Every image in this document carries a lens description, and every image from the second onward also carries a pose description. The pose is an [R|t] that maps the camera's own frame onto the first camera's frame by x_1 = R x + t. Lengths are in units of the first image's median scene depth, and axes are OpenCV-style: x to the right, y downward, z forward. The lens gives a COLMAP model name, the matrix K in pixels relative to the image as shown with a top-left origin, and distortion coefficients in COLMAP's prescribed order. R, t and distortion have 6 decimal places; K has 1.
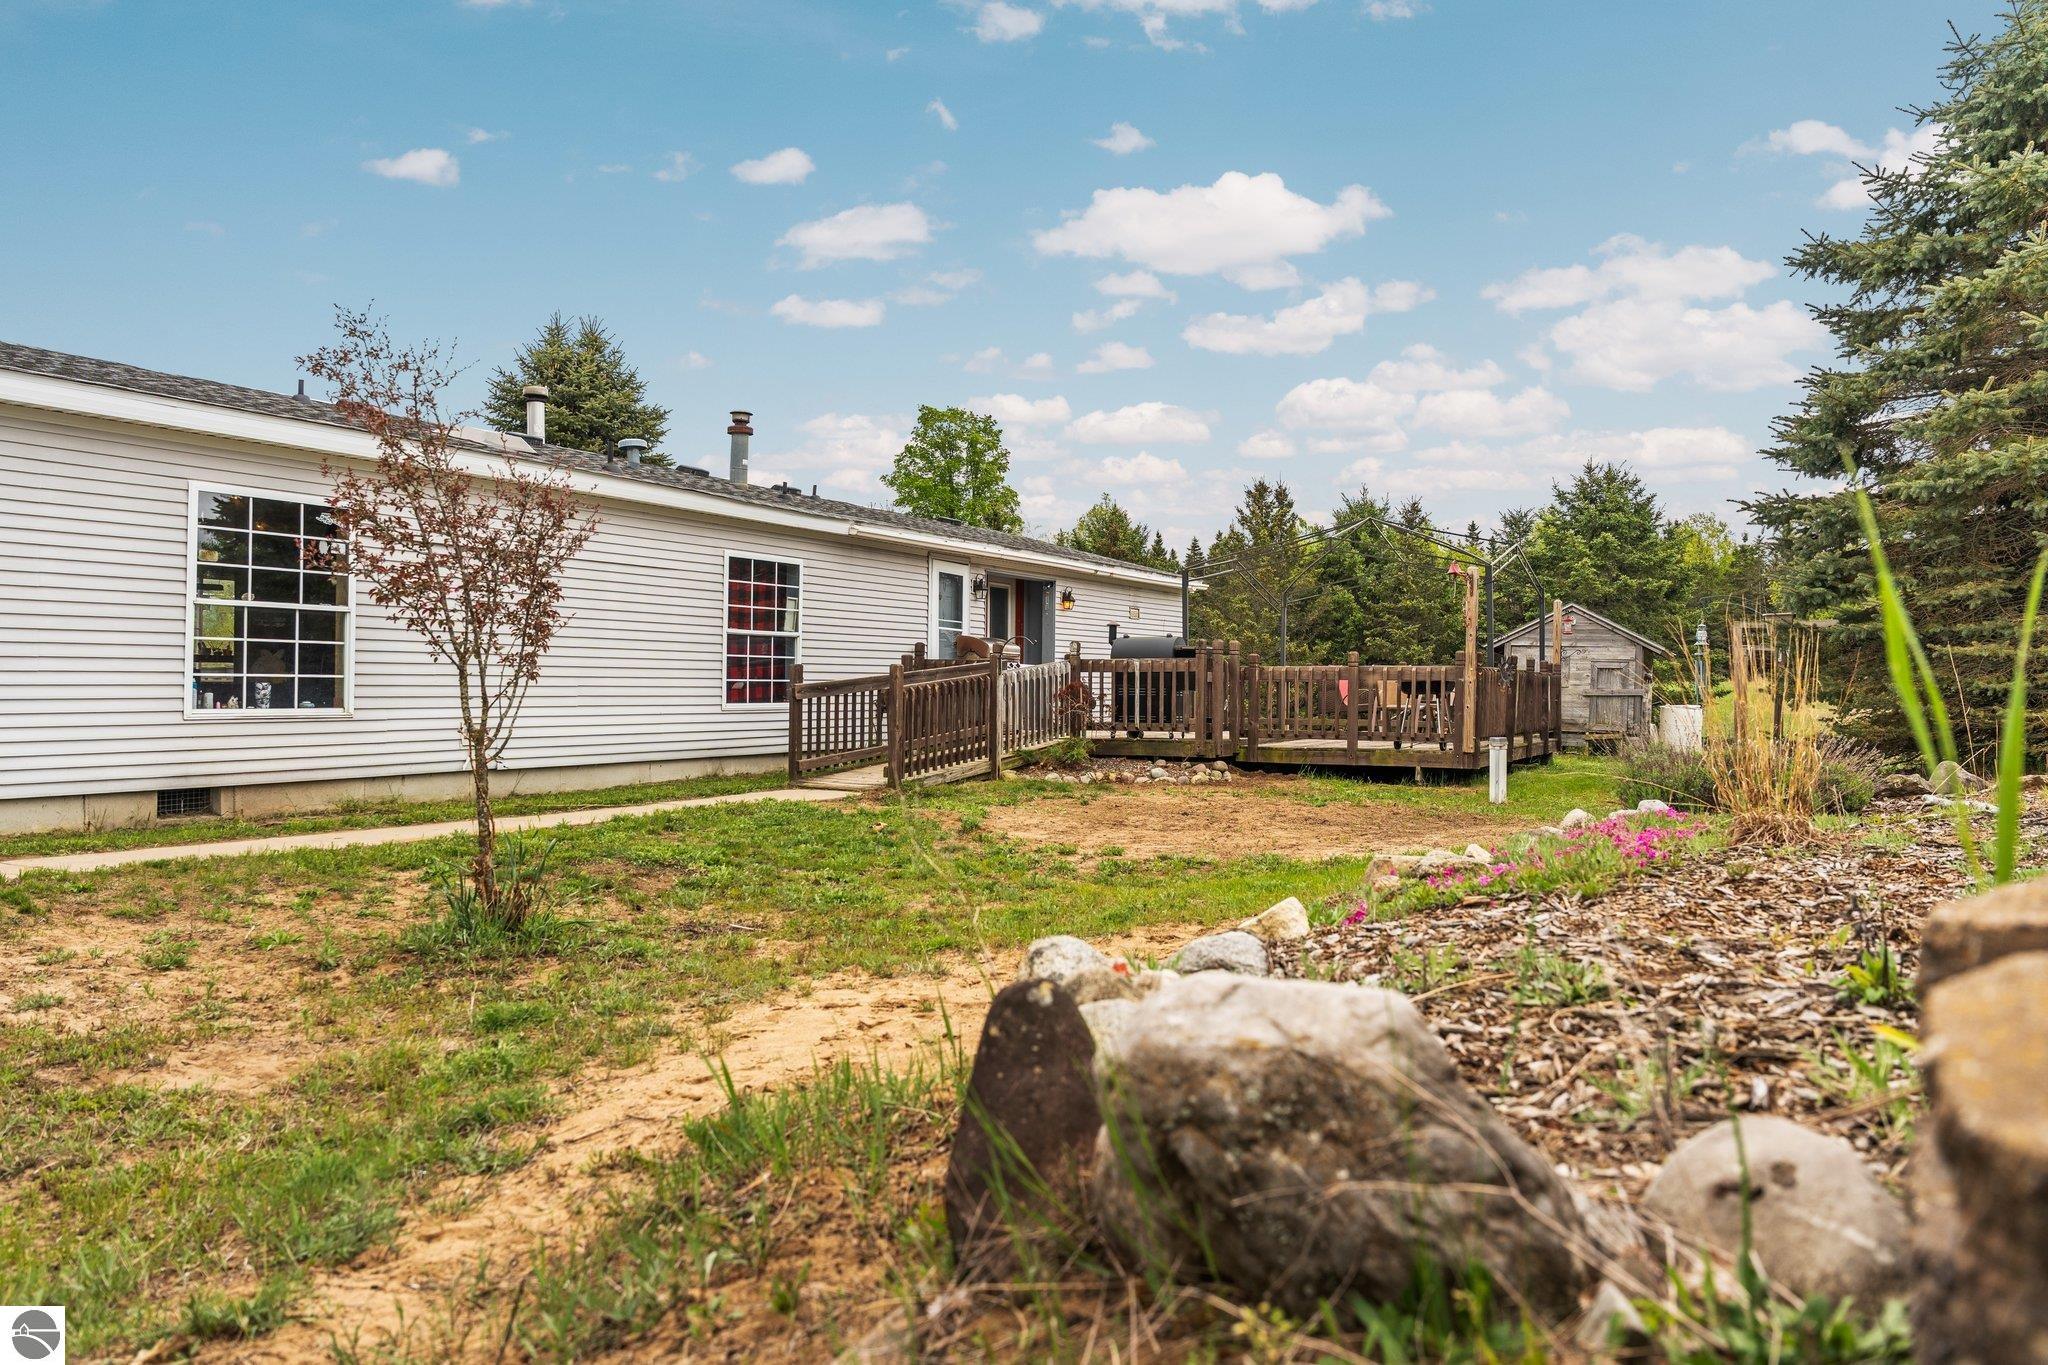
lens RADIAL K [[1376.9, 0, 1024.0], [0, 1376.9, 682.5], [0, 0, 1]] dist [-0.008472, -0.003003]
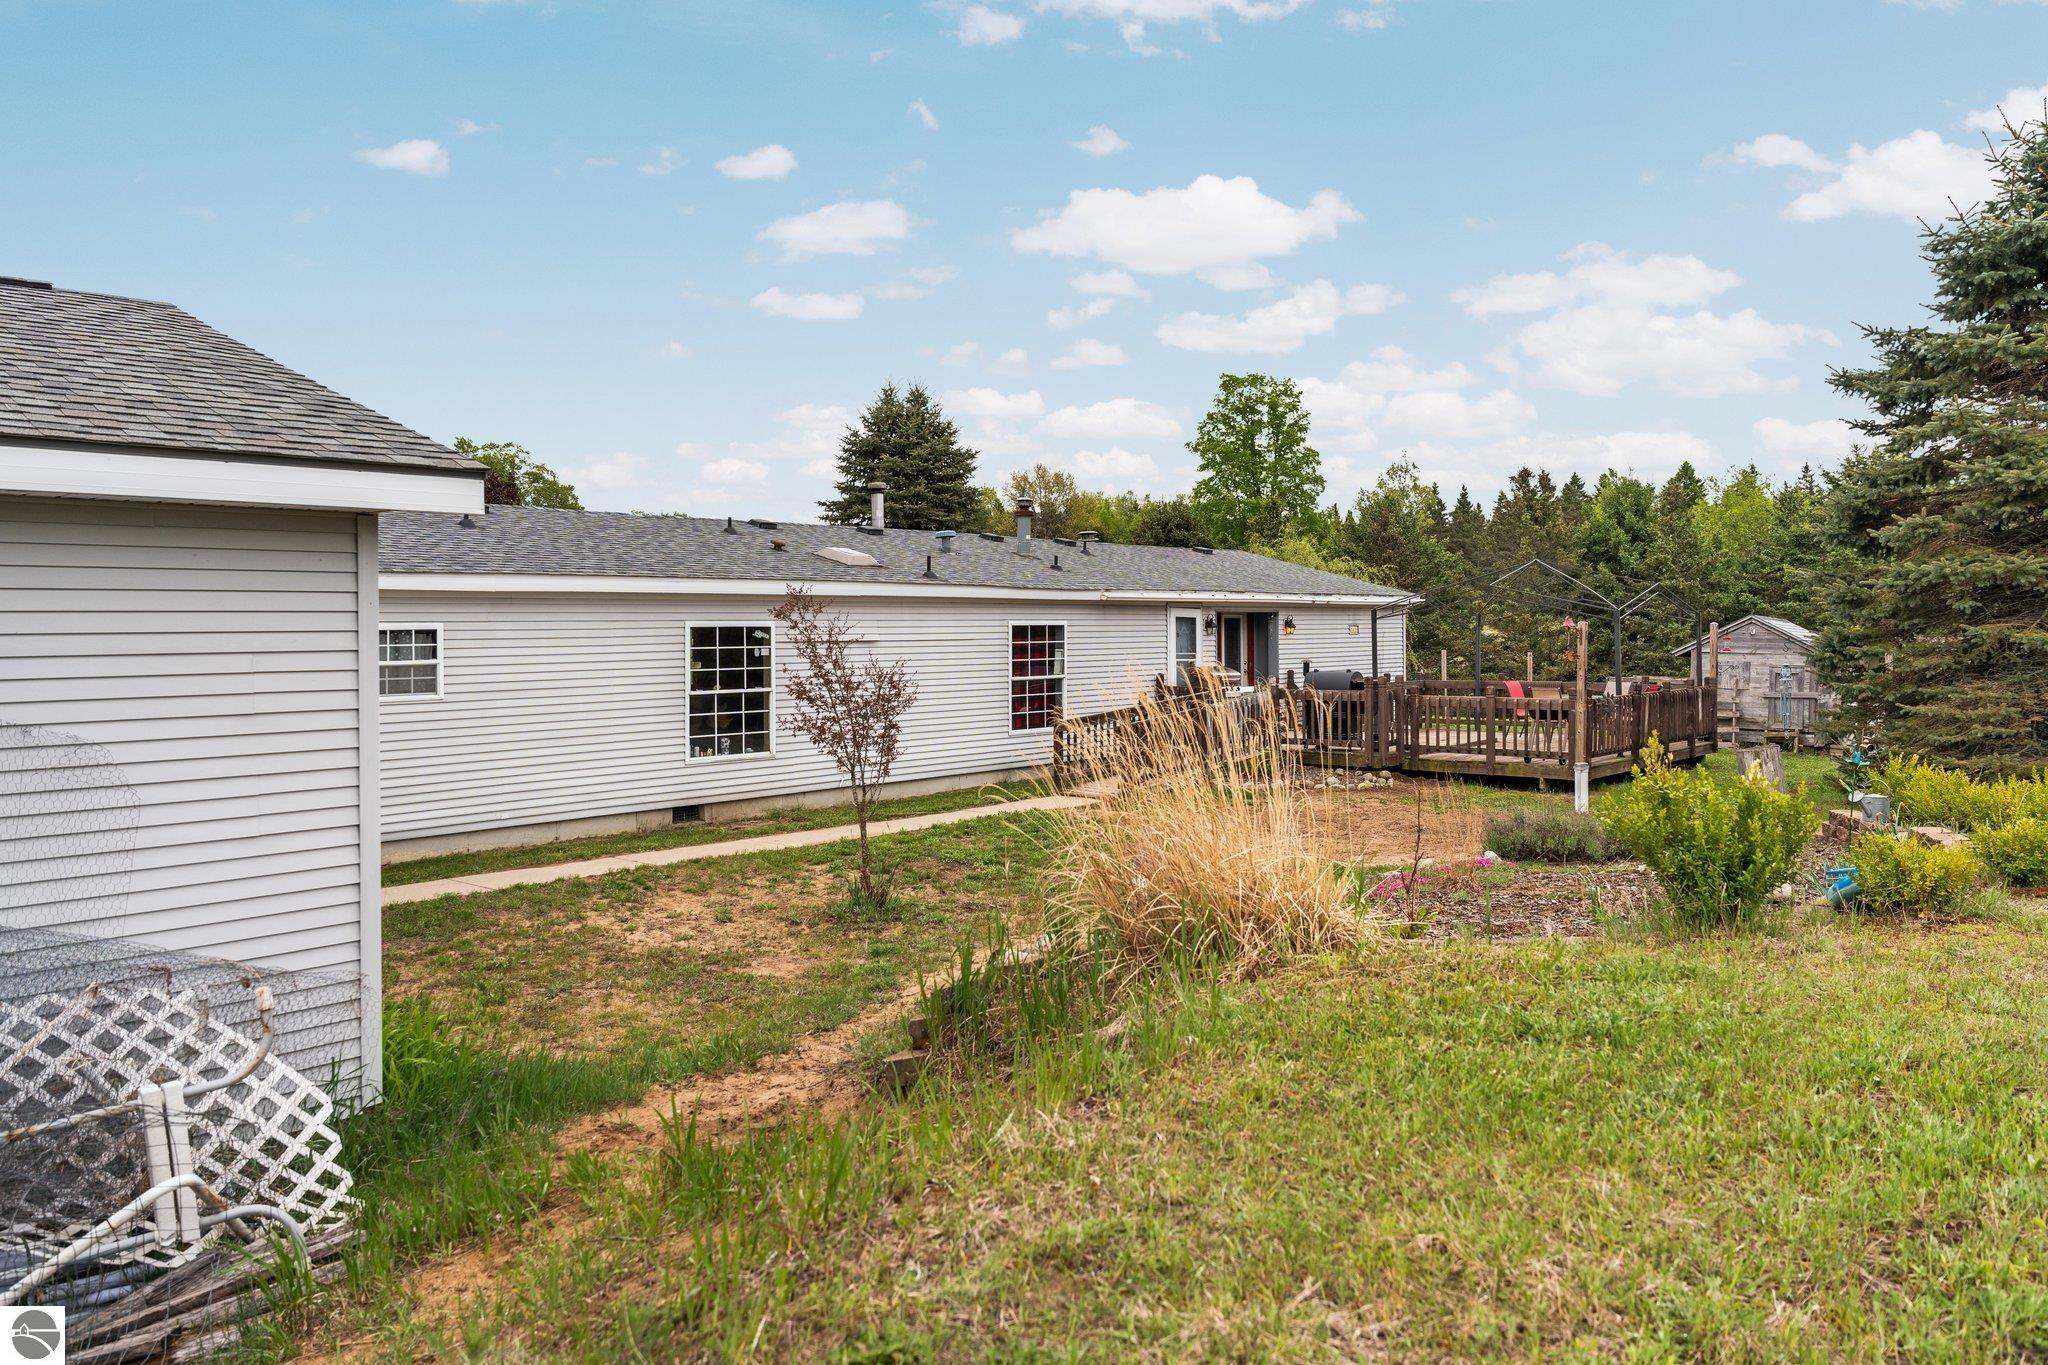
lens RADIAL K [[1356.4, 0, 1027.8], [0, 1356.4, 646.9], [0, 0, 1]] dist [-0.005252, -0.000116]
pose [[0.973872, -0.013241, -0.226713, 0.108022], [0.016260, 0.999802, 0.011456, -0.080957], [0.226516, -0.014843, 0.973894, -0.323423]]
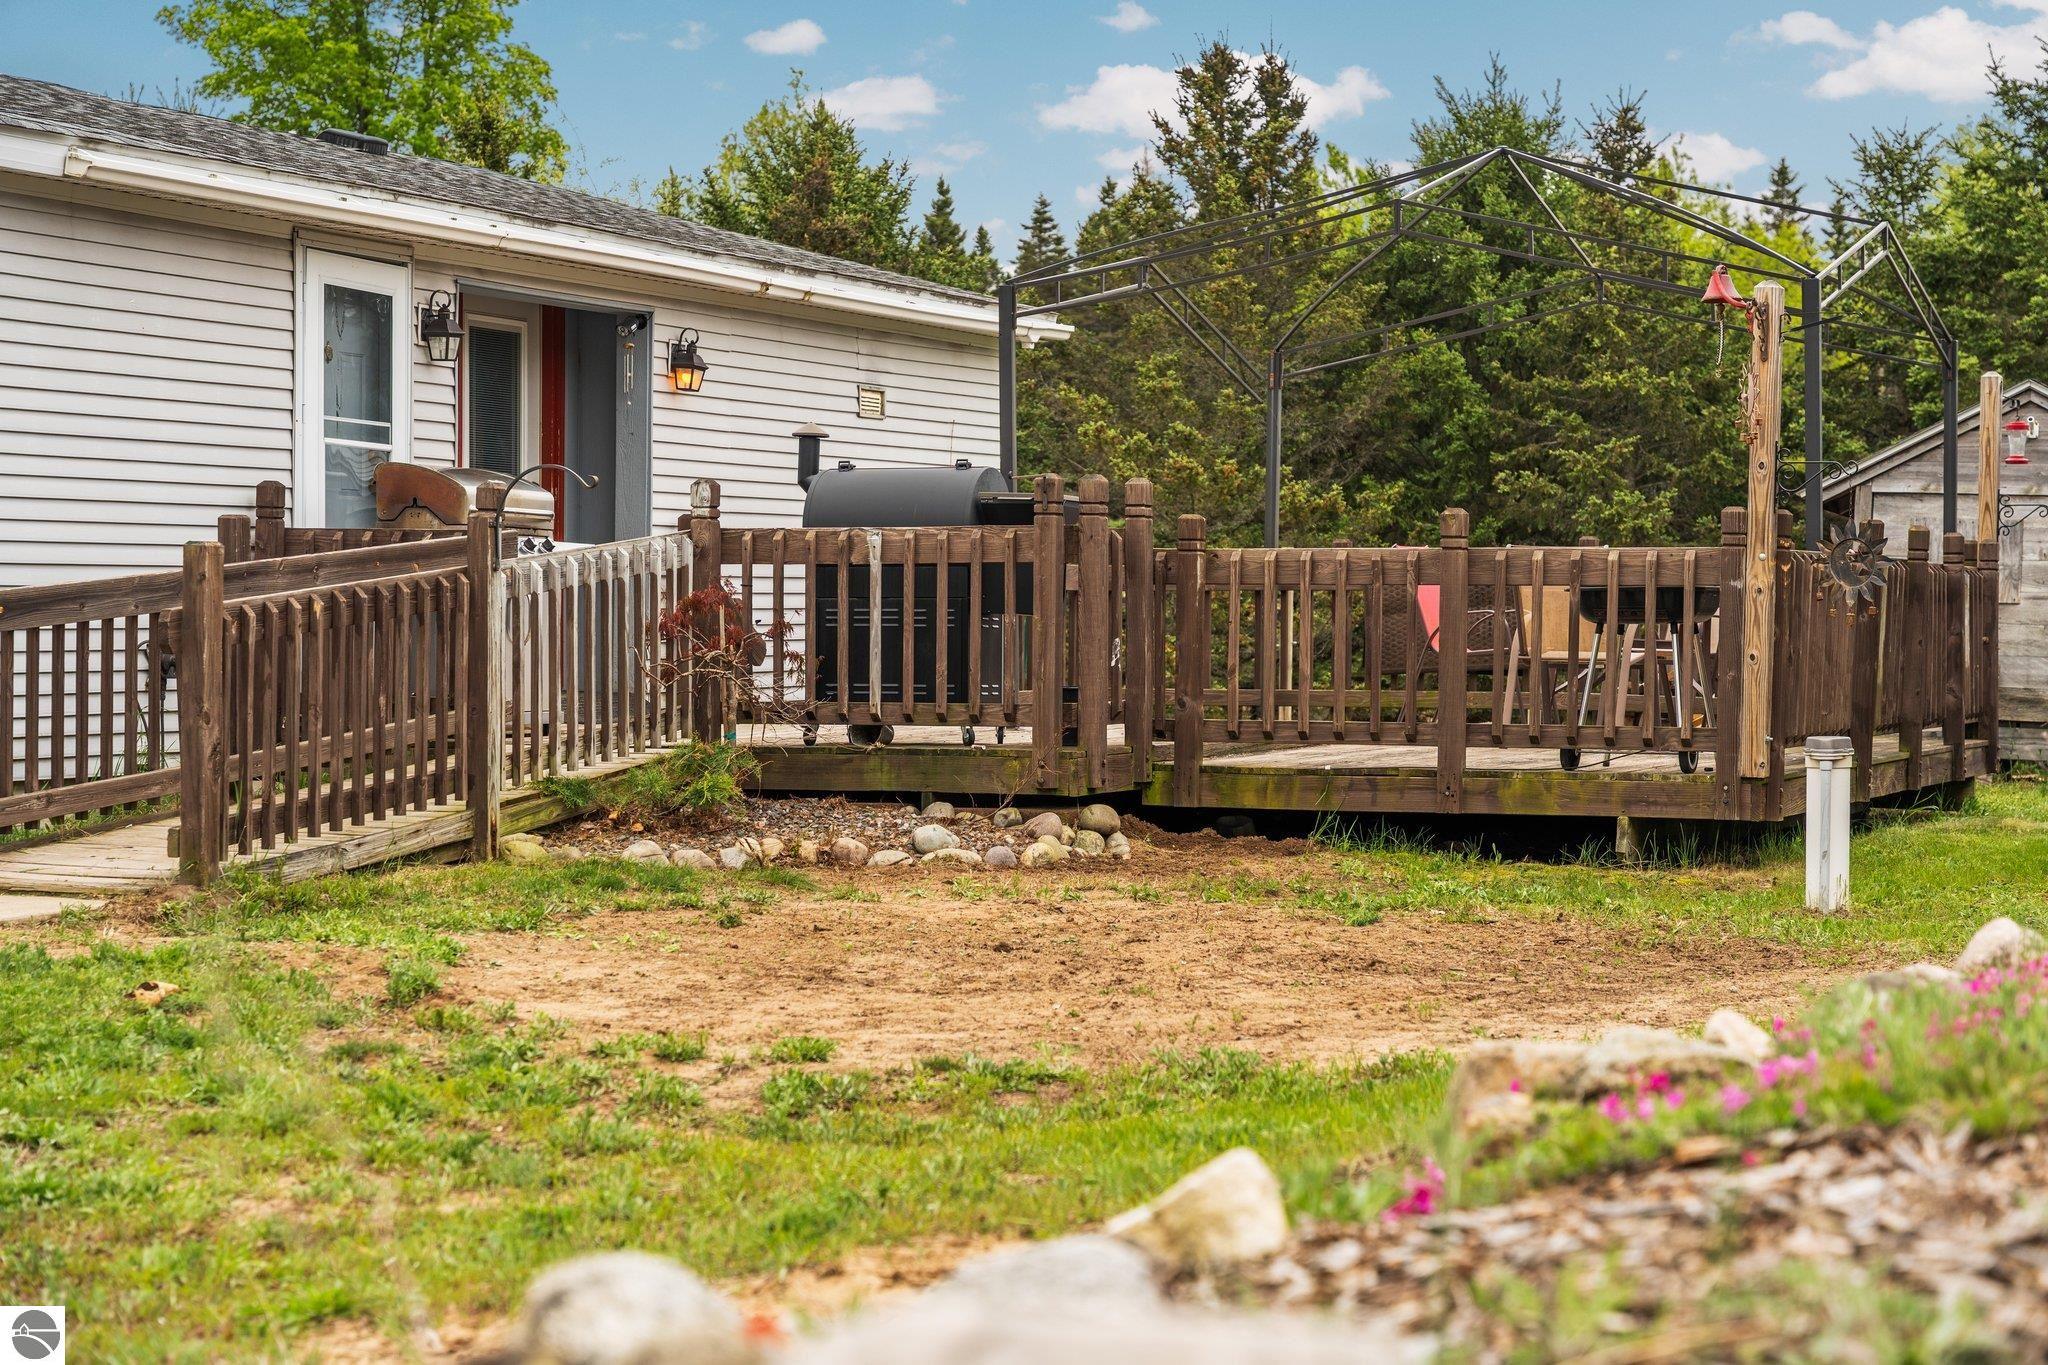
lens RADIAL K [[3792.9, 0, 1024.0], [0, 3792.9, 682.5], [0, 0, 1]] dist [0.046083, -0.040748]
pose [[0.992983, -0.003639, 0.118200, 0.002154], [0.000862, 0.999723, 0.023537, 0.000280], [-0.118253, -0.023270, 0.992711, -0.006925]]
